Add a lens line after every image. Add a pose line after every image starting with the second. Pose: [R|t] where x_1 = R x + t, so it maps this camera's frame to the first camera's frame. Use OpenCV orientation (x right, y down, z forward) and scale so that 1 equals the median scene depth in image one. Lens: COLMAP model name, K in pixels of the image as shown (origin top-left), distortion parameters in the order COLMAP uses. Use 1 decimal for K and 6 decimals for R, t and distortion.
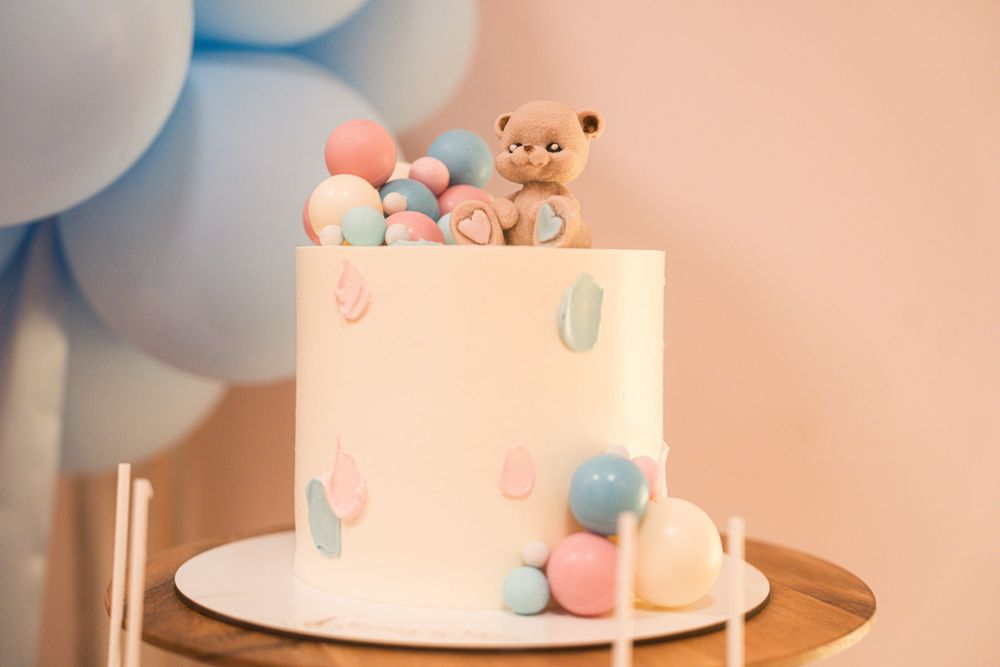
lens RADIAL K [[1372.9, 0, 505.6], [0, 1372.9, 333.3], [0, 0, 1]] dist [0.198269, 0.000000]
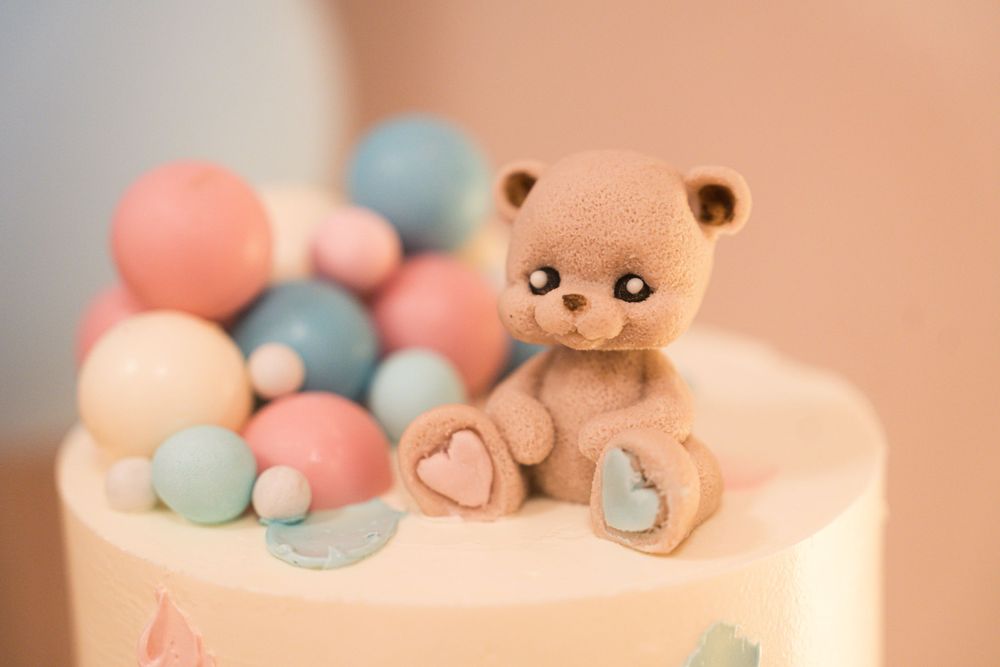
lens RADIAL K [[2021.2, 0, 496.2], [0, 2021.2, 331.8], [0, 0, 1]] dist [0.337613, 0.000000]
pose [[0.999296, -0.031570, -0.020276, 0.004924], [0.035860, 0.962586, 0.268592, -0.293756], [0.011038, -0.269130, 0.963041, 0.392611]]
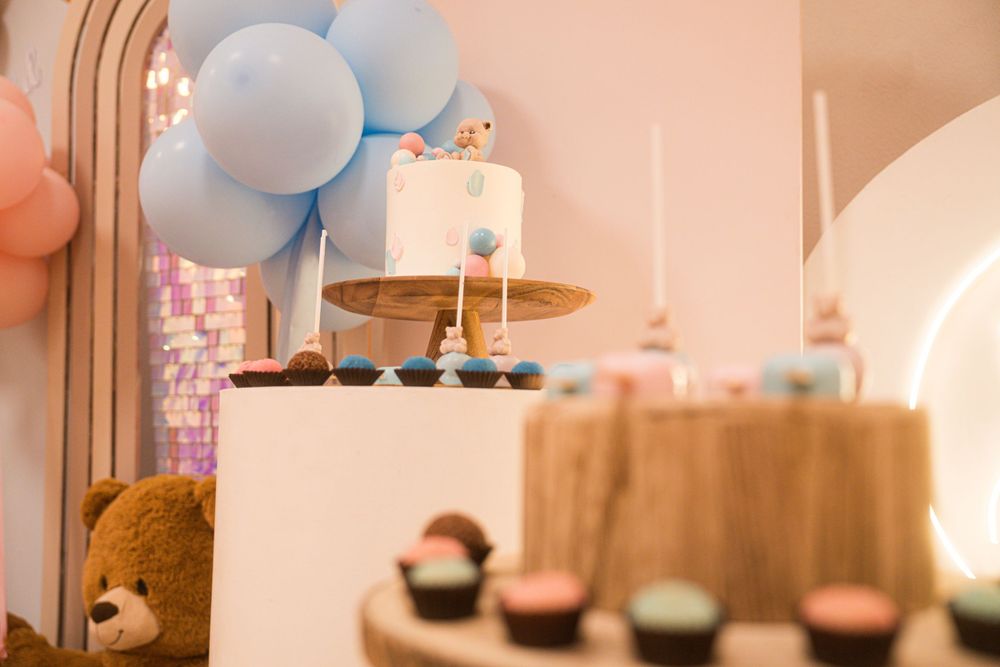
lens RADIAL K [[970.1, 0, 498.7], [0, 970.1, 330.9], [0, 0, 1]] dist [-0.022679, 0.000000]
pose [[0.984949, -0.018616, -0.171839, 0.425483], [-0.004129, 0.991365, -0.131064, 0.532441], [0.172795, 0.129801, 0.976368, -0.885420]]
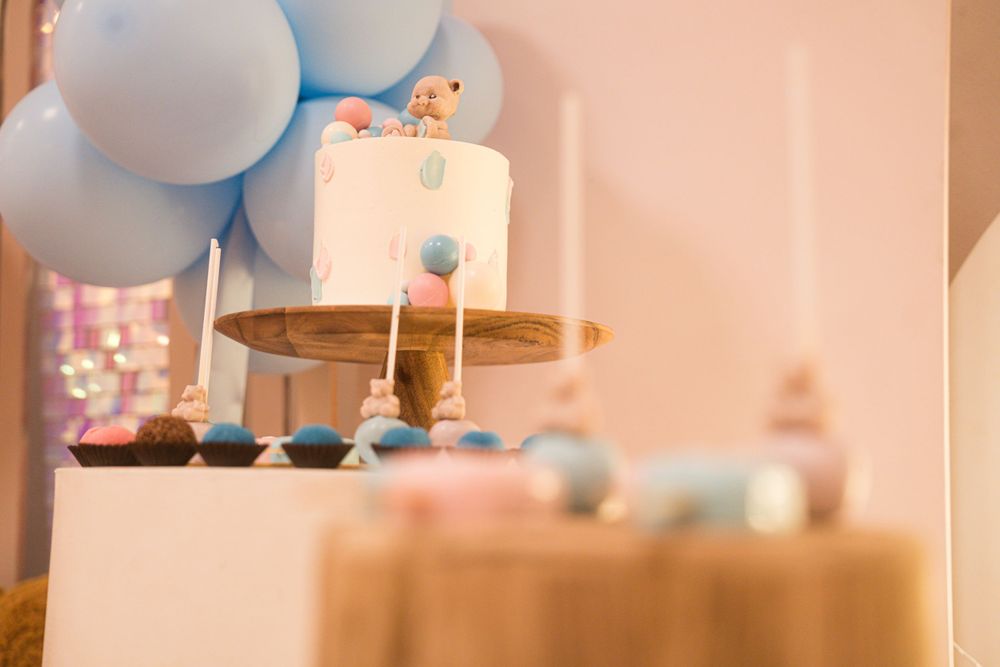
lens RADIAL K [[1344.0, 0, 497.6], [0, 1344.0, 333.1], [0, 0, 1]] dist [0.120850, 0.000000]
pose [[0.967112, -0.024122, -0.253203, 0.609832], [-0.014151, 0.988848, -0.148256, 0.487738], [0.253956, 0.146963, 0.955986, -0.777195]]
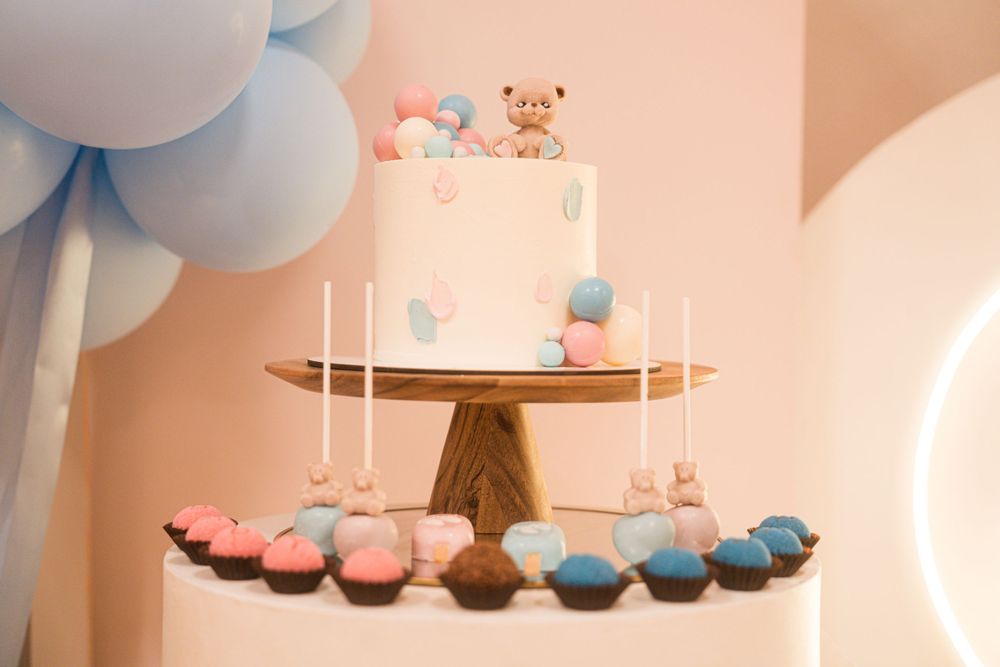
lens RADIAL K [[1372.9, 0, 497.5], [0, 1372.9, 332.0], [0, 0, 1]] dist [0.198269, 0.000000]
pose [[0.944449, -0.010874, 0.328479, -0.592985], [0.013489, 0.999893, -0.005684, 0.157534], [-0.328382, 0.009800, 0.944494, -0.605349]]
